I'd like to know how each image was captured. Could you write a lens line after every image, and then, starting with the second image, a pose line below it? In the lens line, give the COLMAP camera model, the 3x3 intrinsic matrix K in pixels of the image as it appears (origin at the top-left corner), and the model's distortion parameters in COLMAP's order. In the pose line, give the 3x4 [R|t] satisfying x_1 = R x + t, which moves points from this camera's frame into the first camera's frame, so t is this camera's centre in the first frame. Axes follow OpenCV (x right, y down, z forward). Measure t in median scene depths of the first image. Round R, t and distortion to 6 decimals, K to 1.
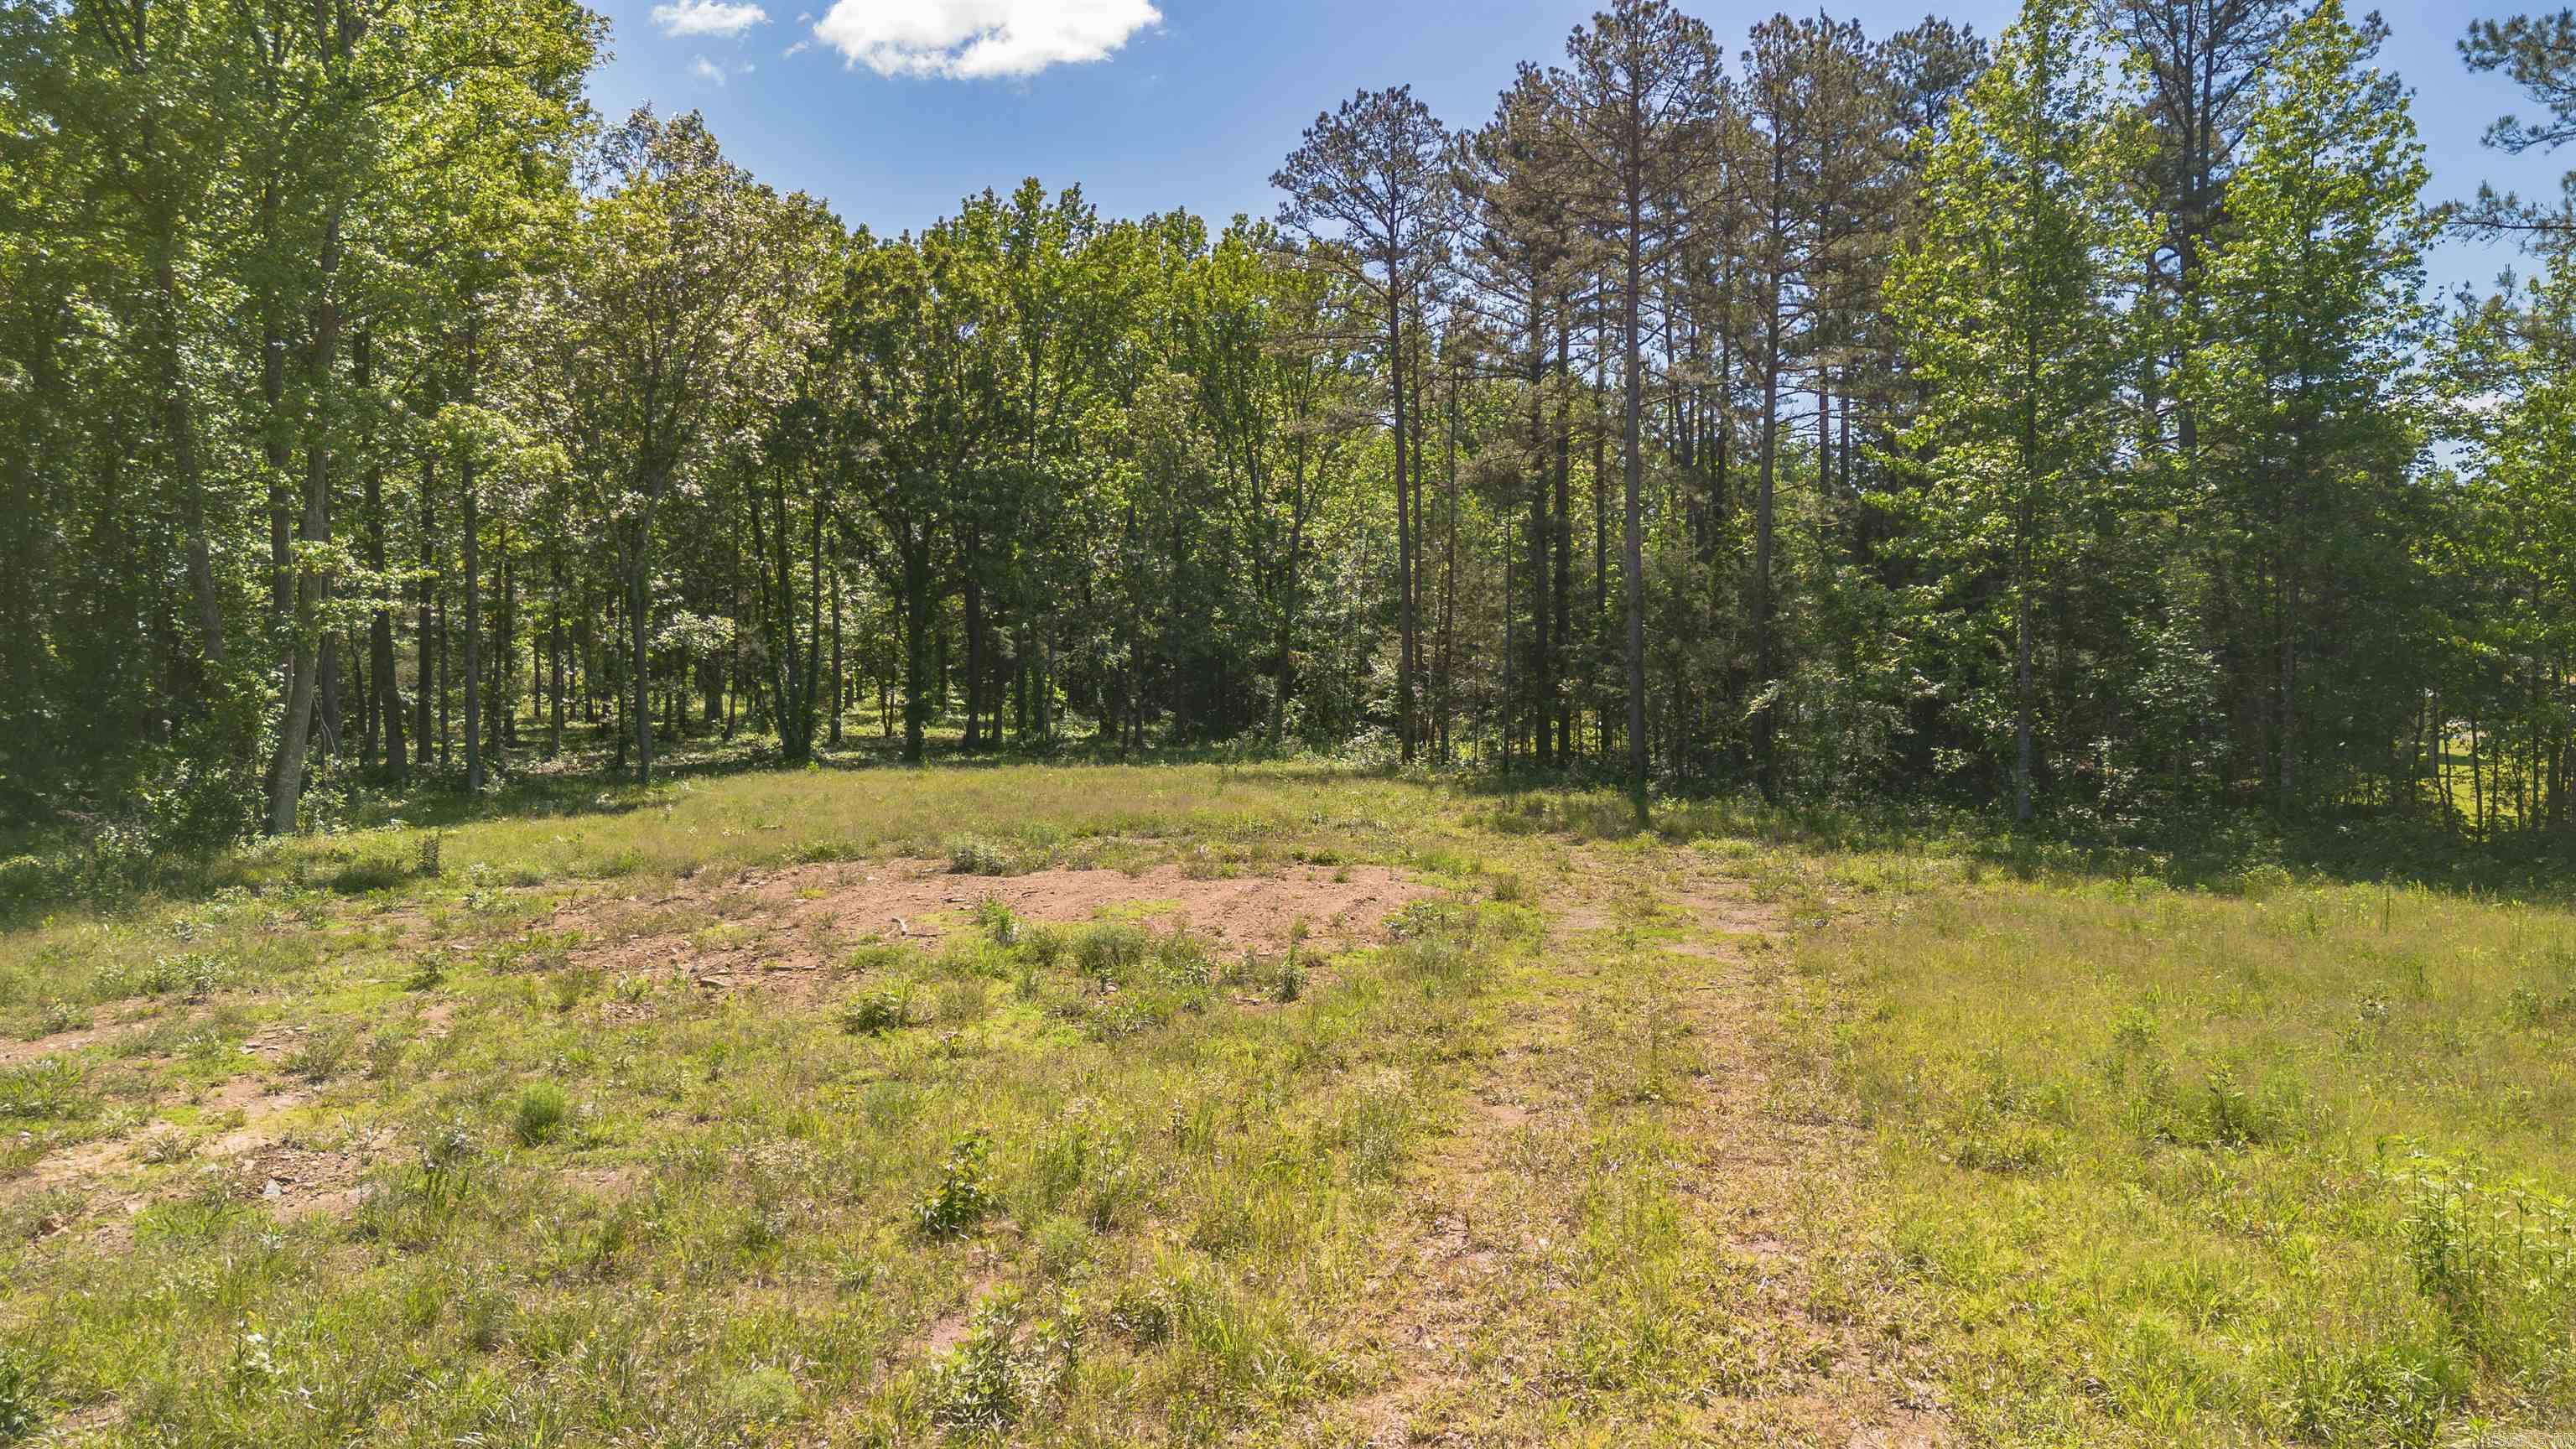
lens RADIAL K [[1797.6, 0, 1296.5], [0, 1797.6, 710.1], [0, 0, 1]] dist [0.073749, -0.071691]
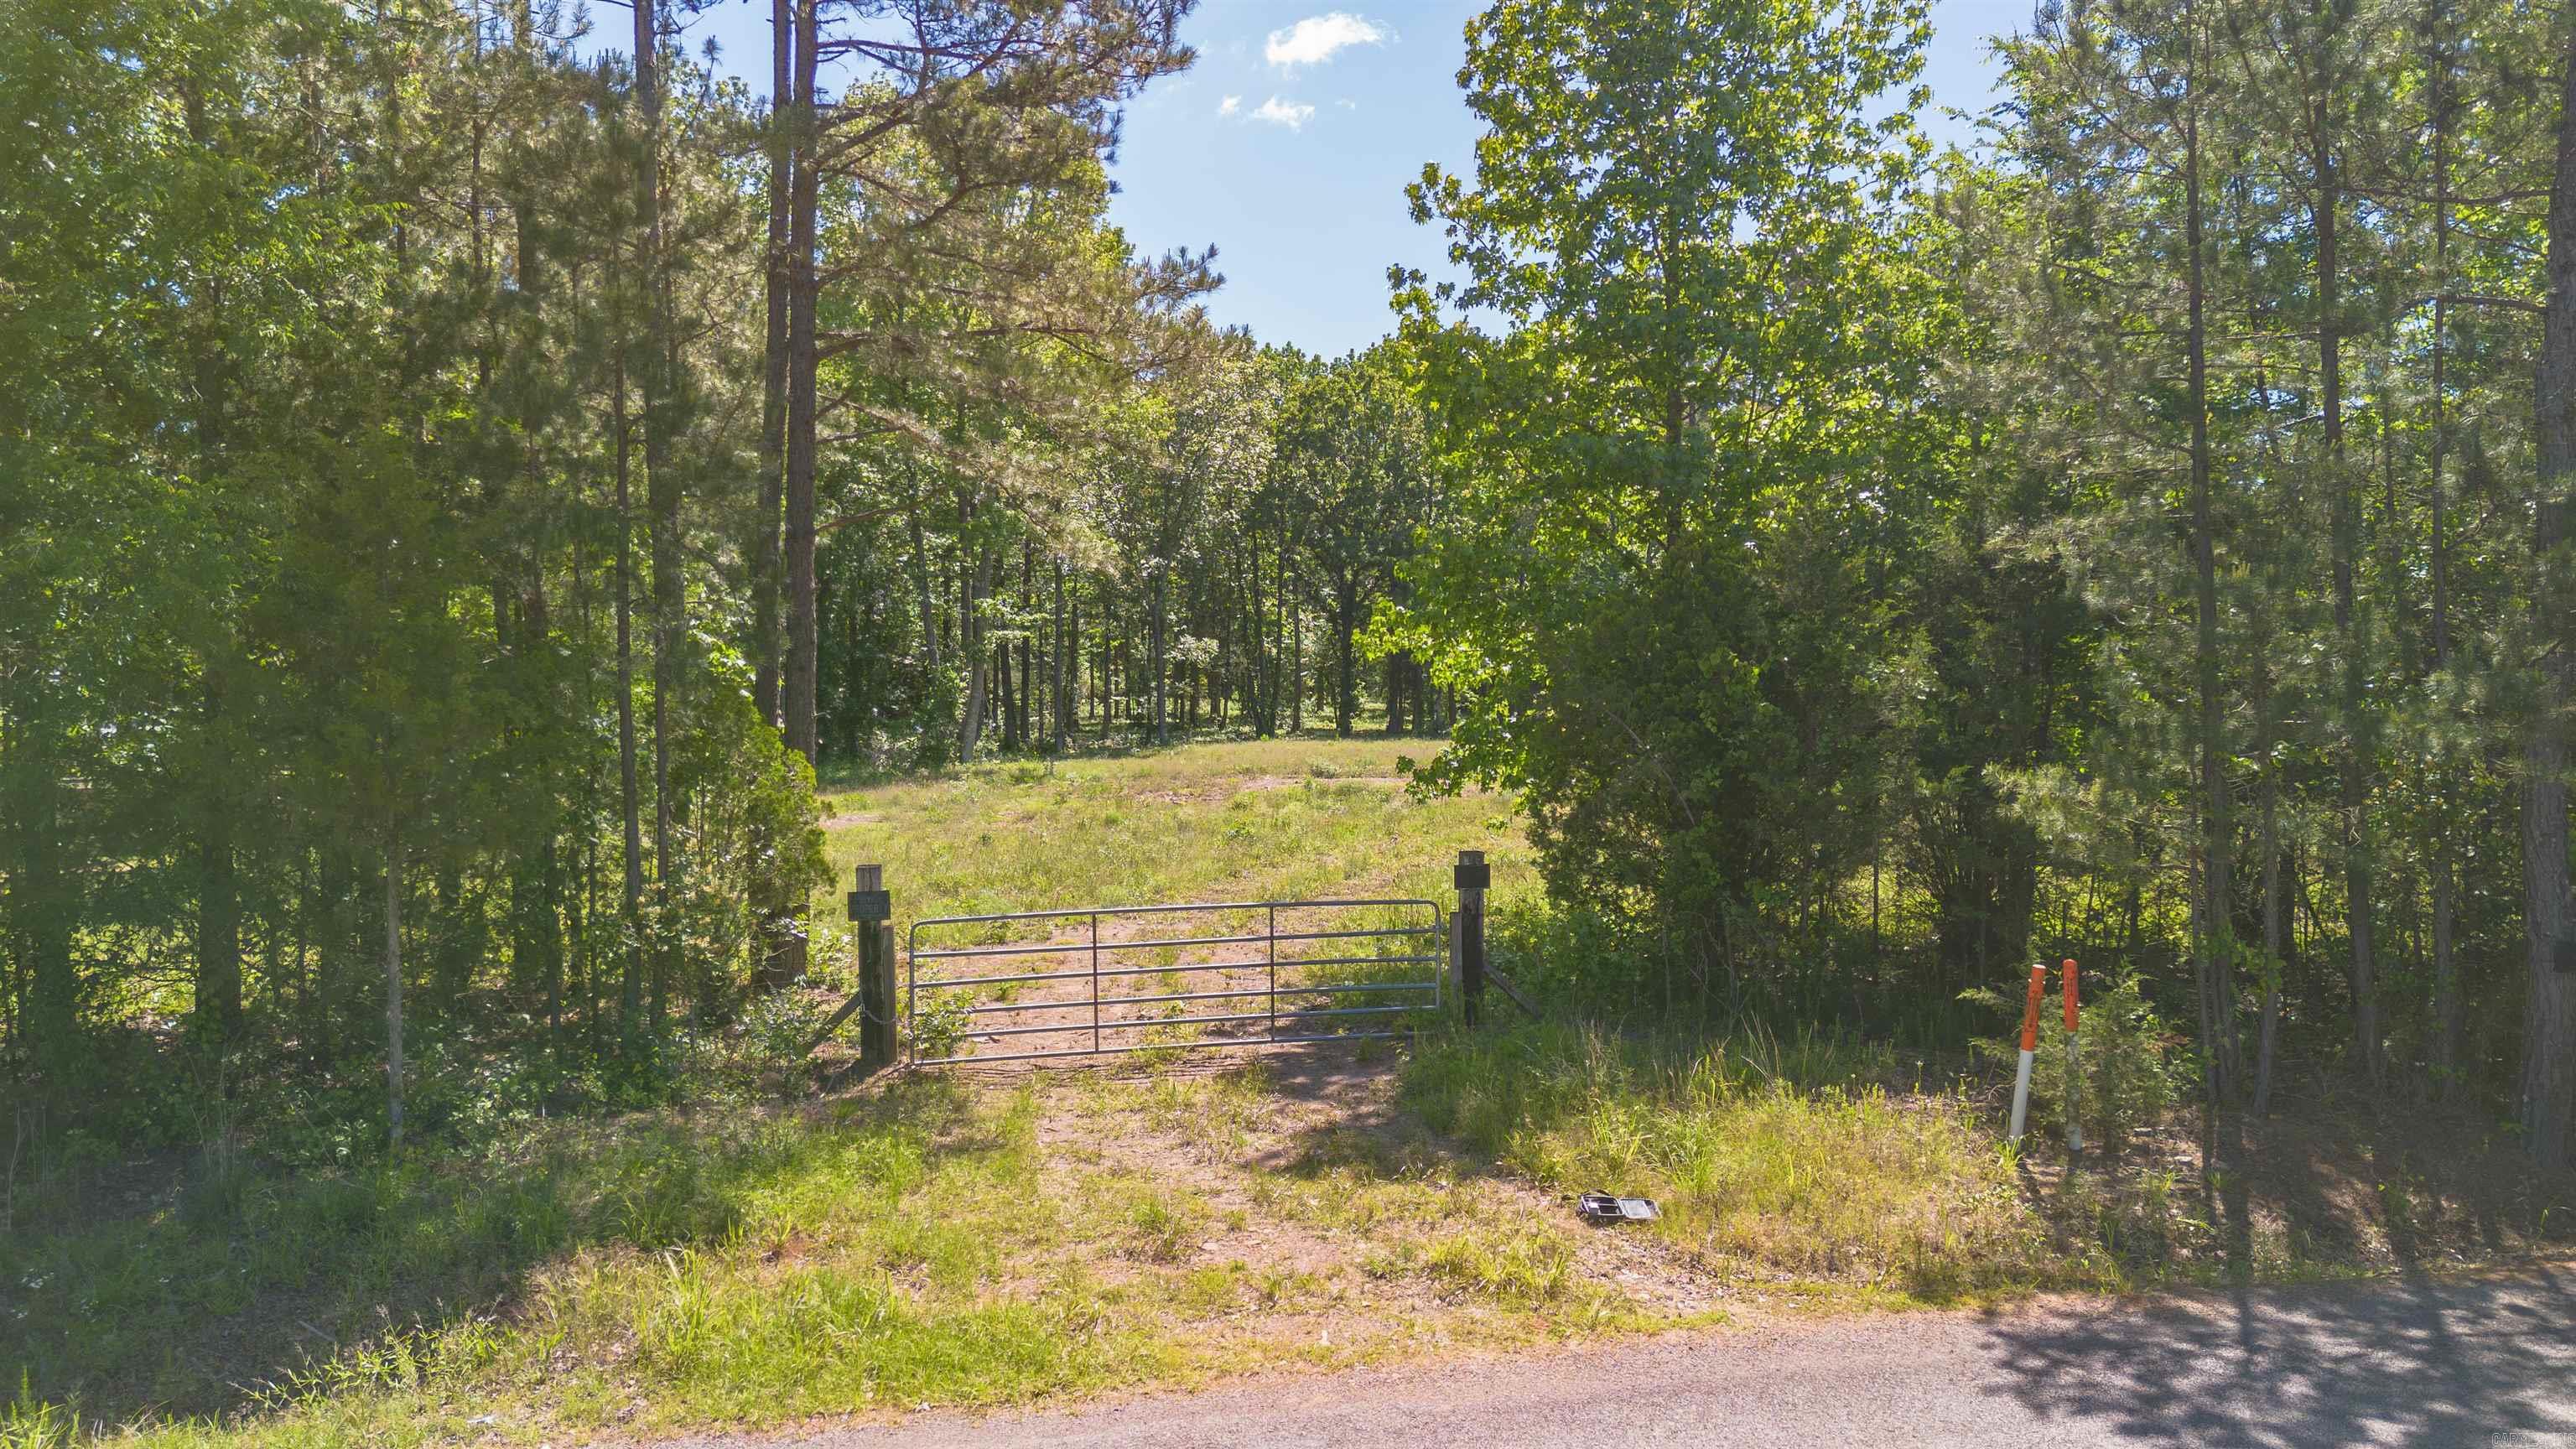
lens RADIAL K [[1797.6, 0, 1291.7], [0, 1797.6, 724.5], [0, 0, 1]] dist [0.073749, -0.071691]
pose [[0.960467, 0.006086, -0.278326, 0.114223], [-0.006811, 0.999975, -0.001640, 0.014891], [0.278309, 0.003471, 0.960485, -0.289758]]
